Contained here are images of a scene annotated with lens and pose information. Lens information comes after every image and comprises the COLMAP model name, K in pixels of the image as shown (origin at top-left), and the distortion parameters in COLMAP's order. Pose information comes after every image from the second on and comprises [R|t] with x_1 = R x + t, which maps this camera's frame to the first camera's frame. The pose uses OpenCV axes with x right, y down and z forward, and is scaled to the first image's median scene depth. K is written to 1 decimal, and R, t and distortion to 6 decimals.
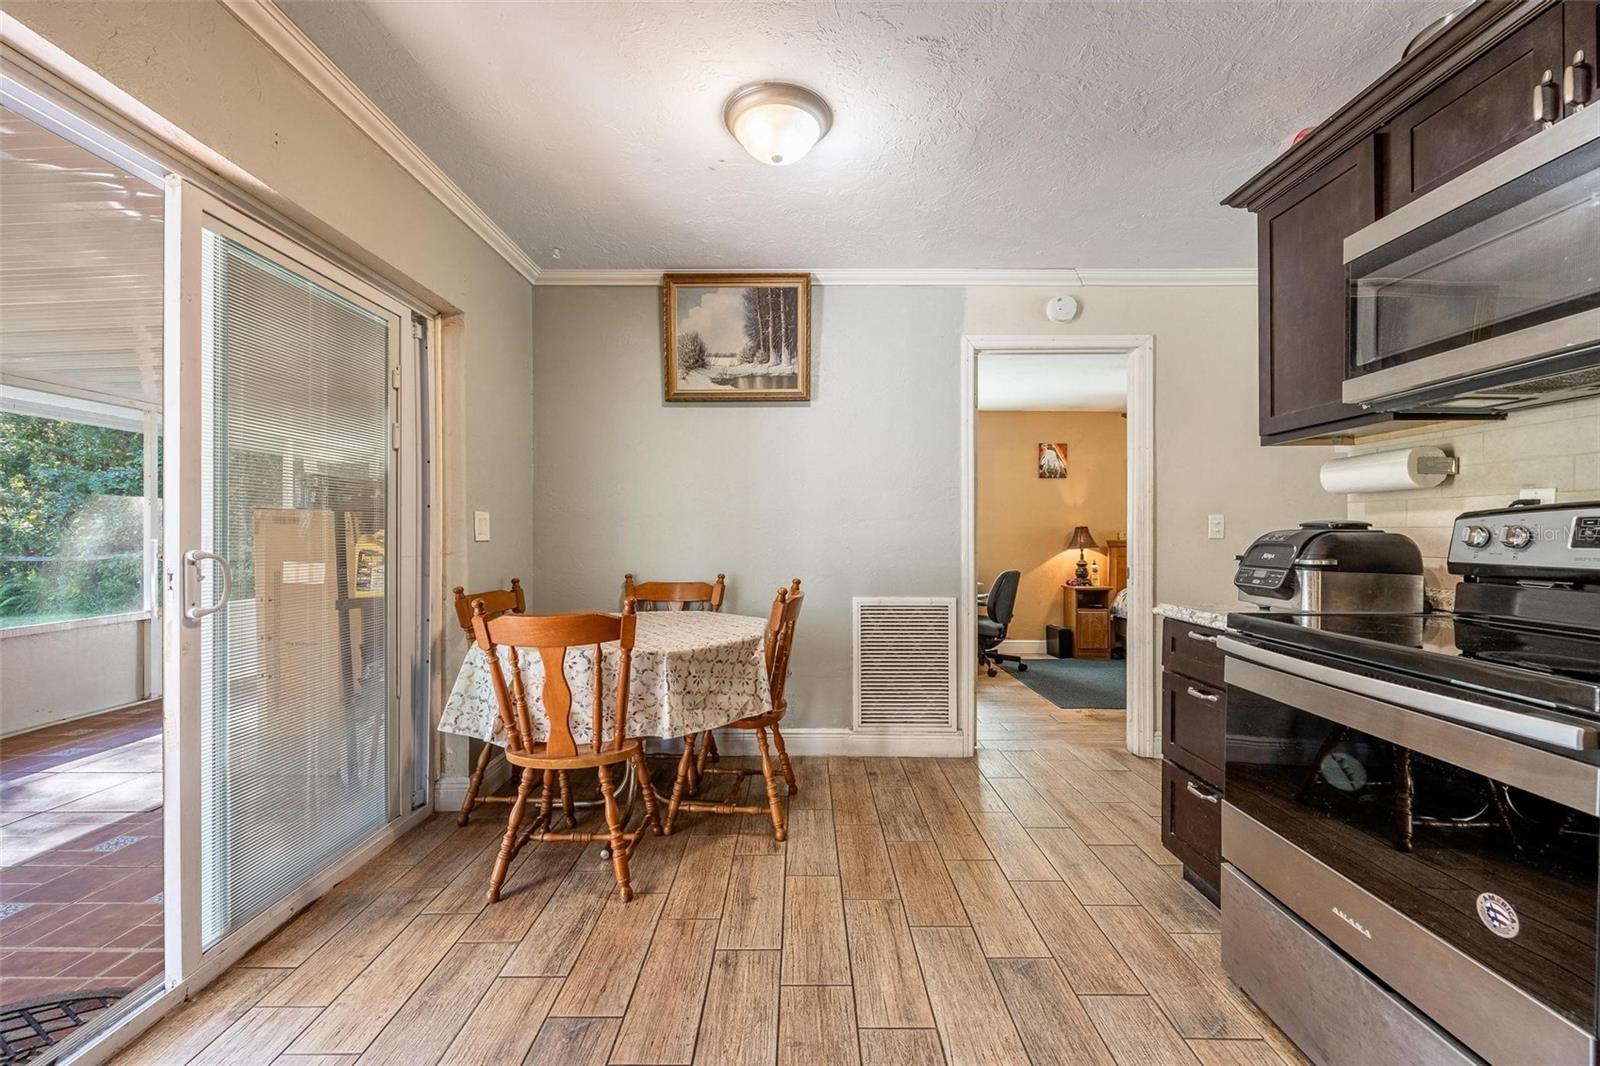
lens RADIAL K [[655.1, 0, 795.7], [0, 655.1, 533.3], [0, 0, 1]] dist [0.003325, -0.001982]
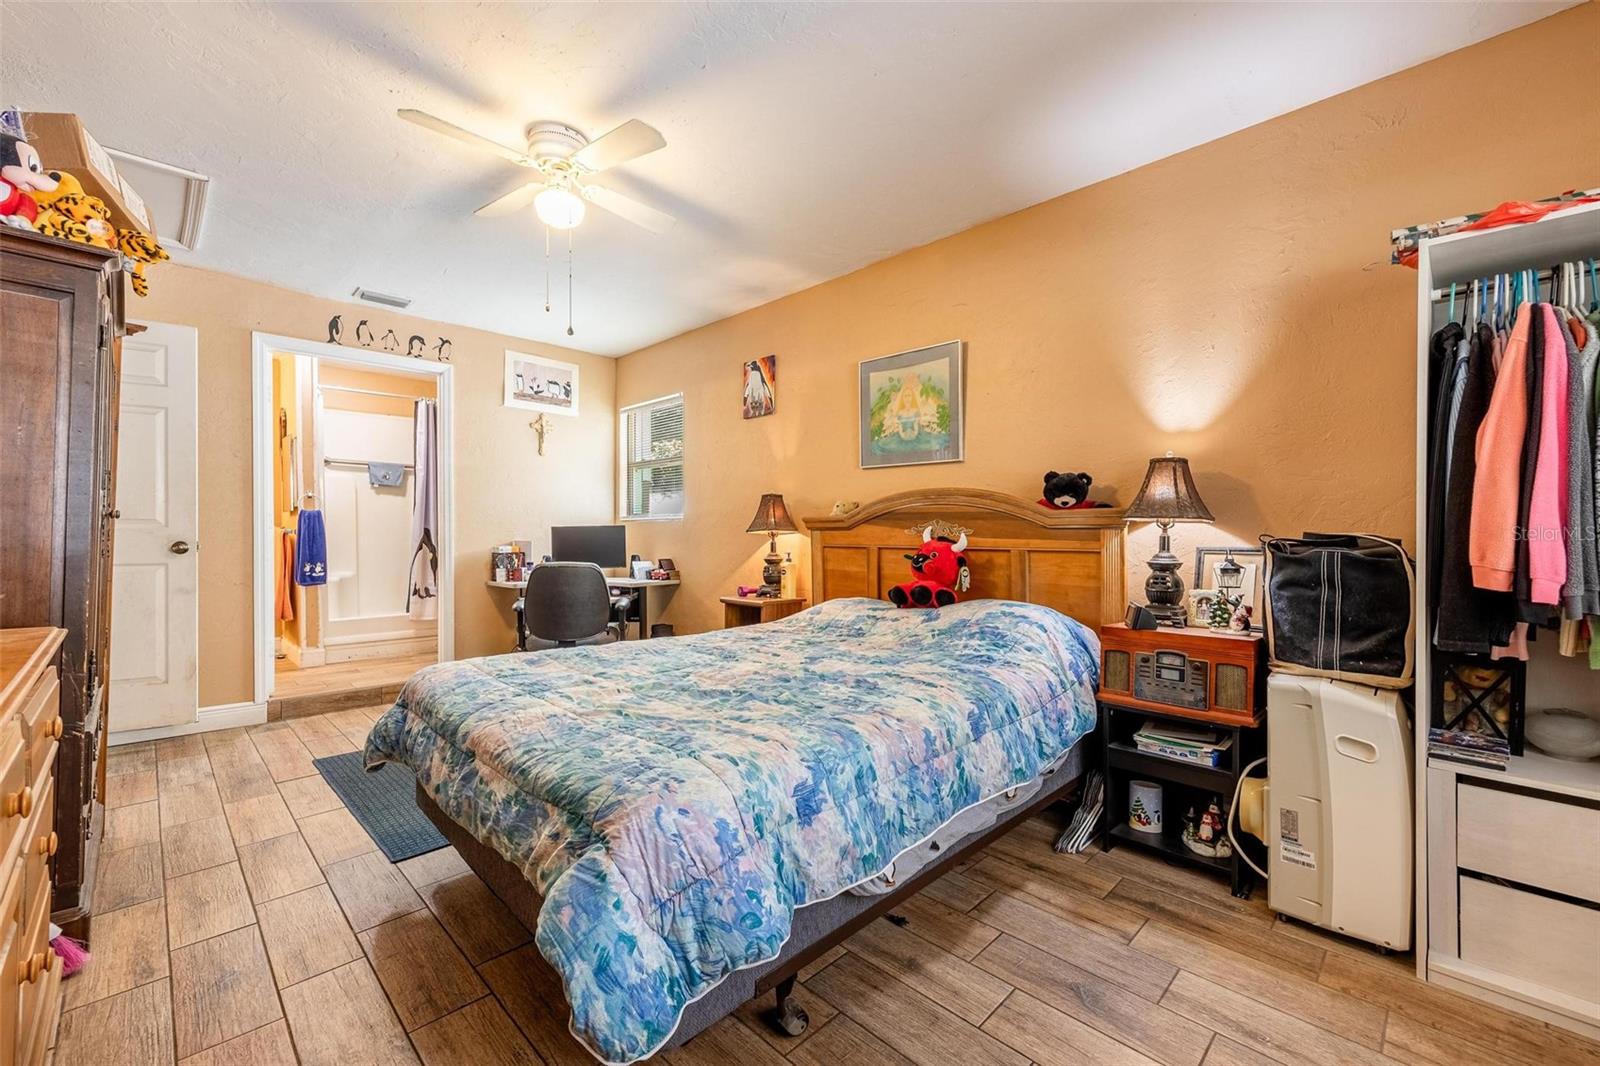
lens RADIAL K [[655.1, 0, 807.2], [0, 655.1, 536.8], [0, 0, 1]] dist [0.003325, -0.001982]
pose [[0.720753, 0.001526, -0.693191, 0.853684], [-0.001859, 0.999998, 0.000268, 0.026464], [0.693190, 0.001096, 0.720754, 0.604586]]
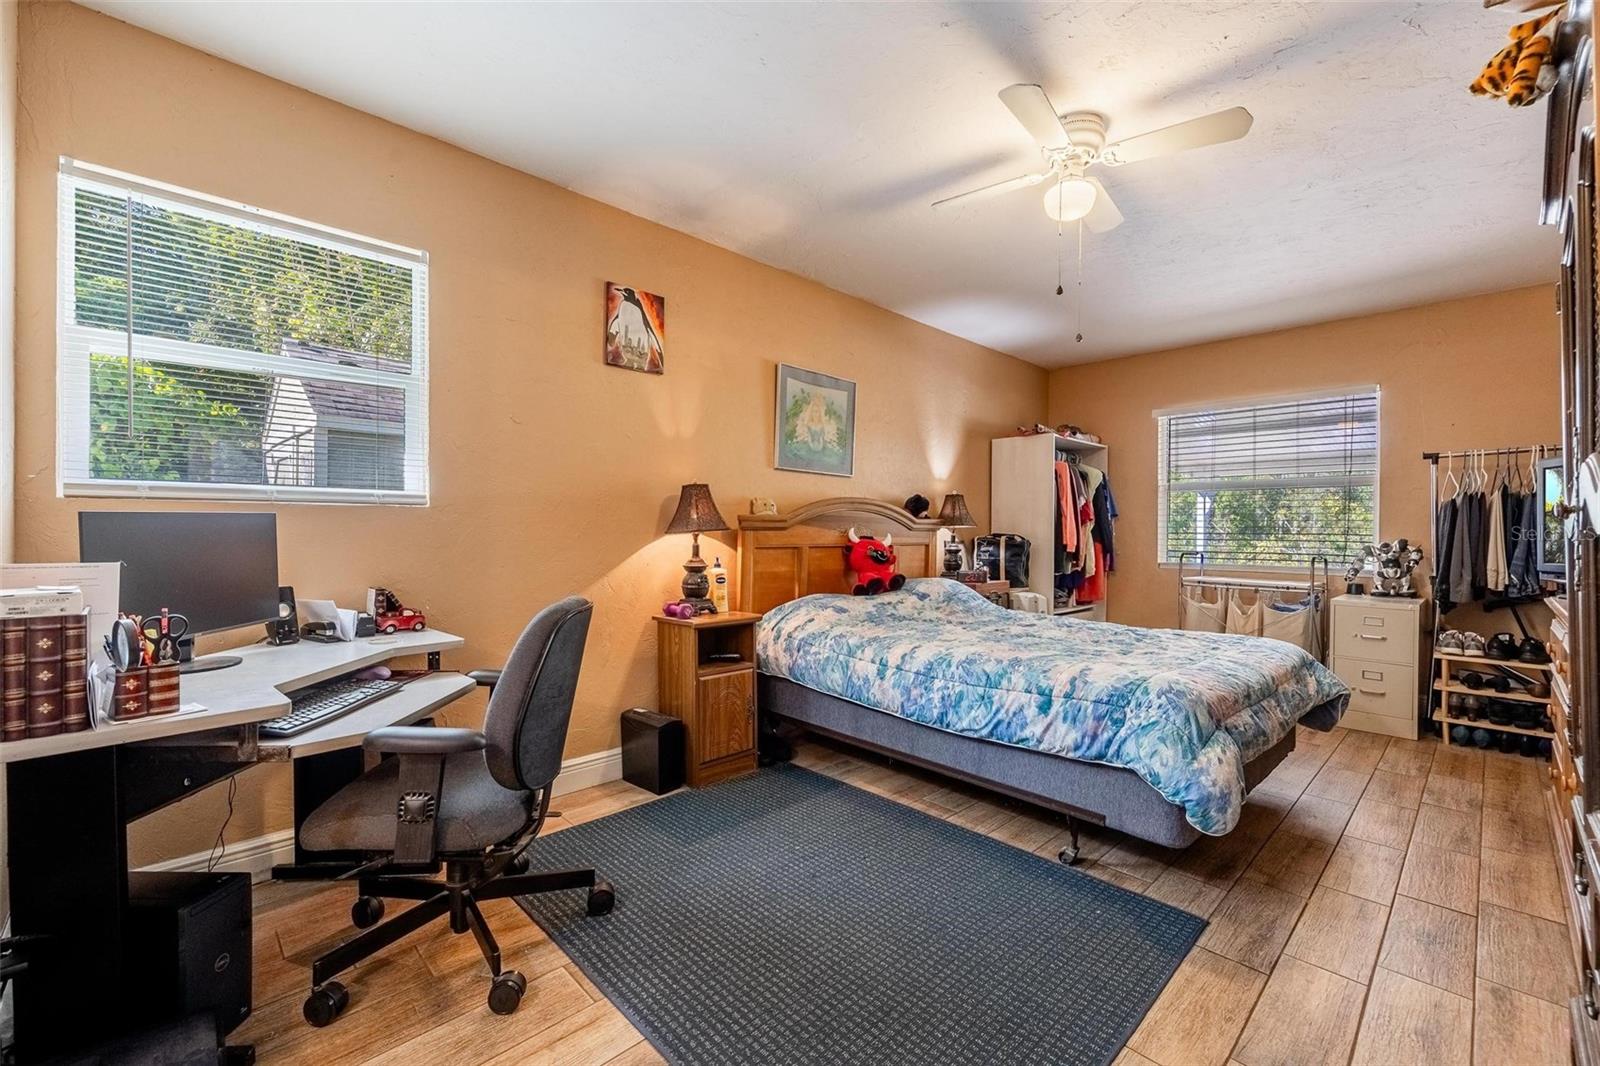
lens RADIAL K [[655.1, 0, 803.6], [0, 655.1, 542.5], [0, 0, 1]] dist [0.003325, -0.001982]
pose [[0.717316, -0.013044, 0.696626, 0.171796], [-0.006557, 0.999654, 0.025470, 0.017646], [-0.696717, -0.022838, 0.716982, 0.618321]]
